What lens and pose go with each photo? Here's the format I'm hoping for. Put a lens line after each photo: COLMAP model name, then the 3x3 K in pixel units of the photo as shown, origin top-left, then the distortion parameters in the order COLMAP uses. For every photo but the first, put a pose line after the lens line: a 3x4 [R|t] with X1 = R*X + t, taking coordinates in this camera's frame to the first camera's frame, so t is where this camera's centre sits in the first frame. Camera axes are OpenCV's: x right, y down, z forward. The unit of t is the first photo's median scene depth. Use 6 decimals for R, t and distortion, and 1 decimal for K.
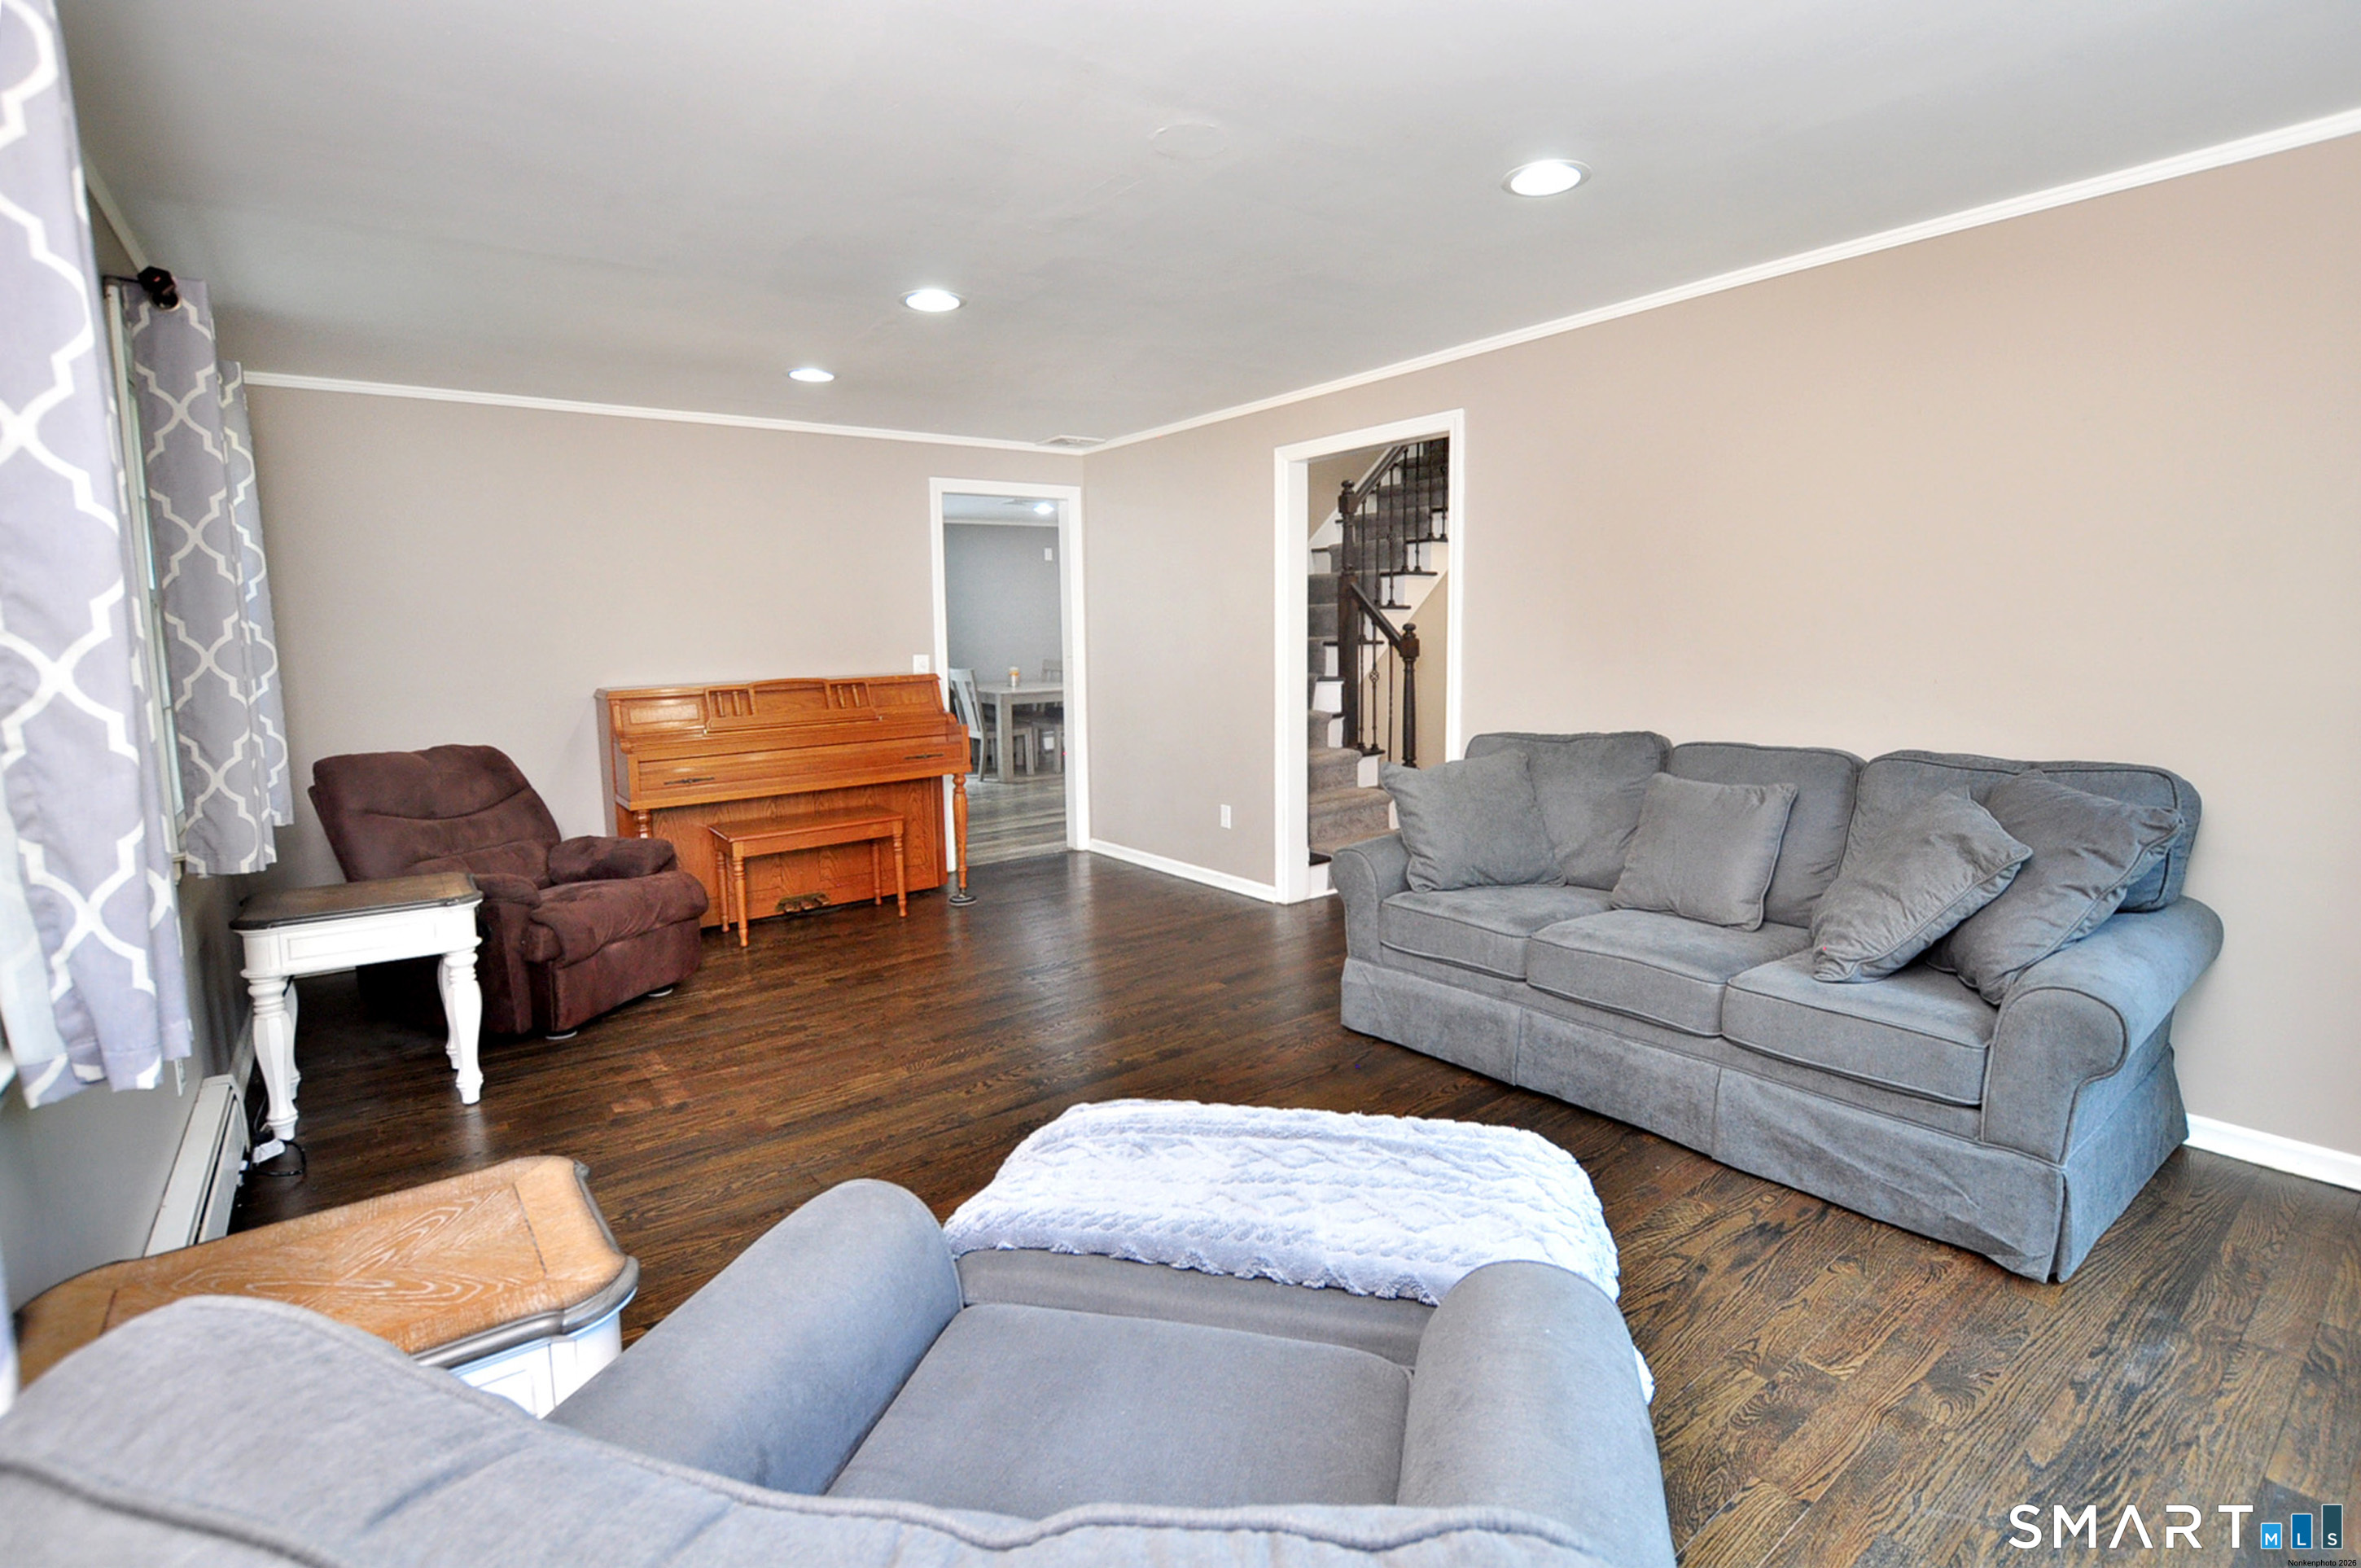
lens RADIAL K [[1044.2, 0, 1210.5], [0, 1044.2, 786.5], [0, 0, 1]] dist [-0.047626, 0.011717]
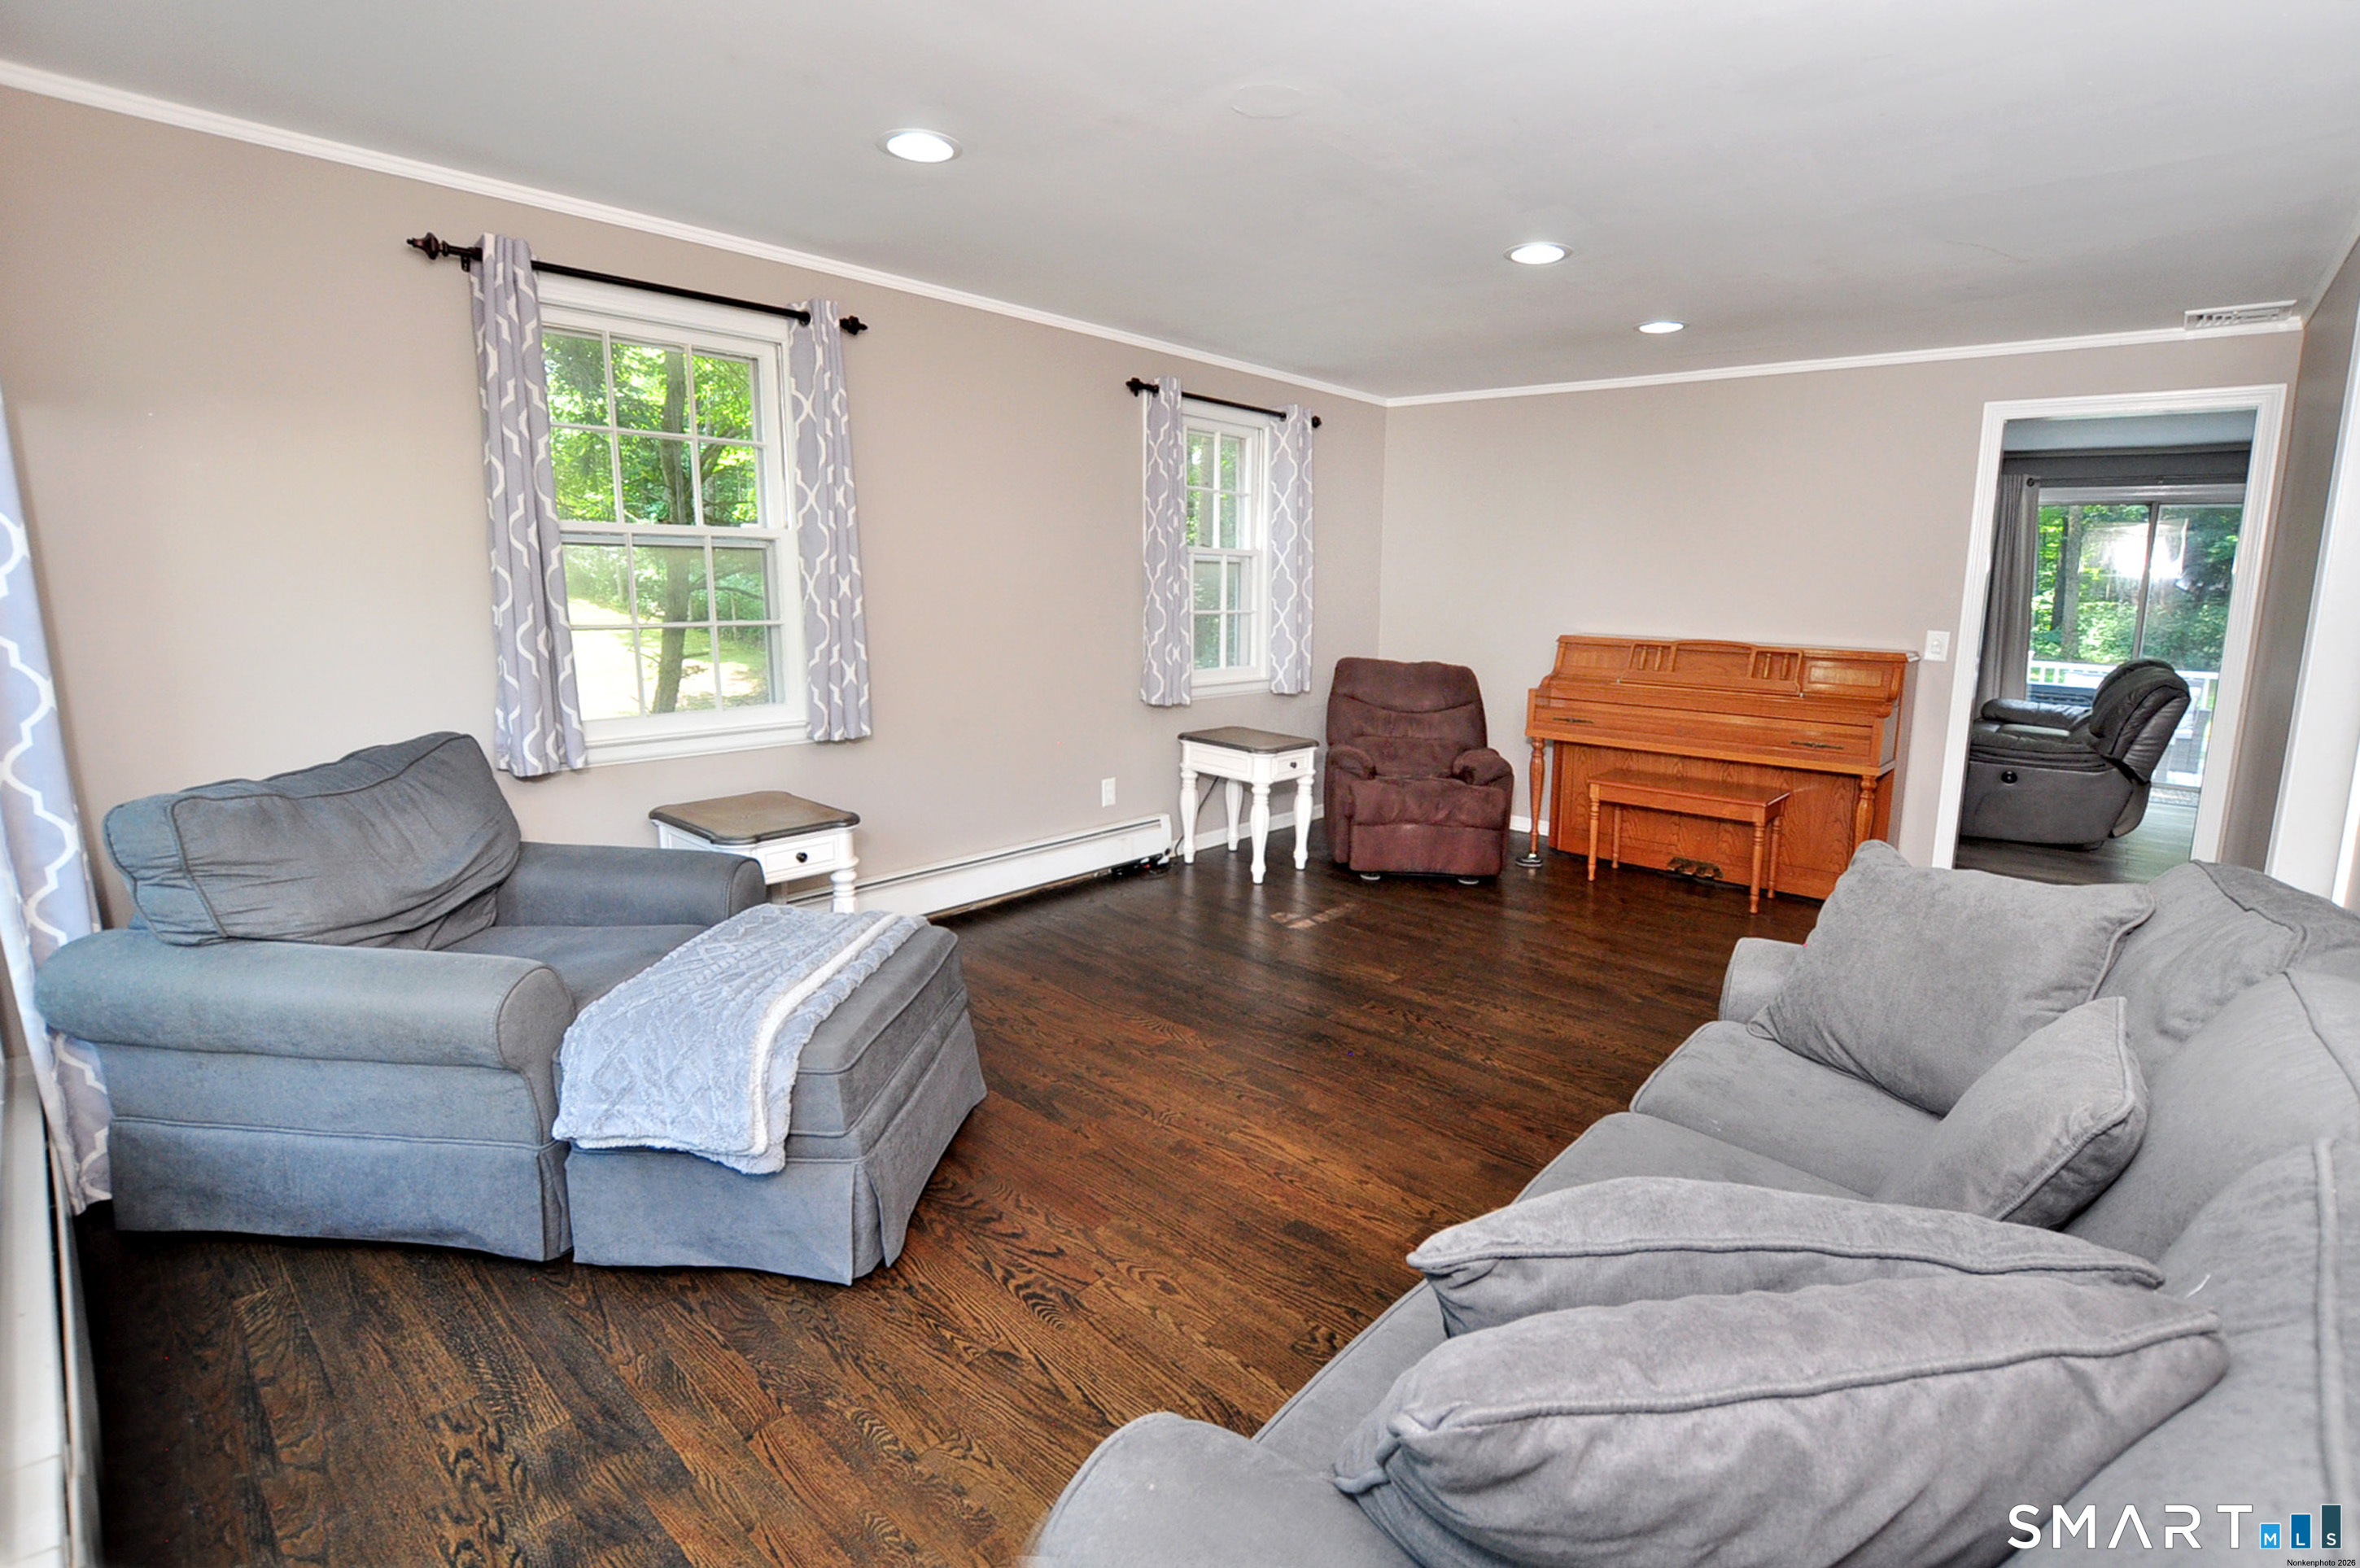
lens RADIAL K [[1043.7, 0, 1209.9], [0, 1043.7, 786.5], [0, 0, 1]] dist [-0.047626, 0.011717]
pose [[0.211392, 0.210852, -0.954387, 0.467834], [-0.170836, 0.969393, 0.176328, -0.063391], [0.962356, 0.125769, 0.240944, 0.338000]]
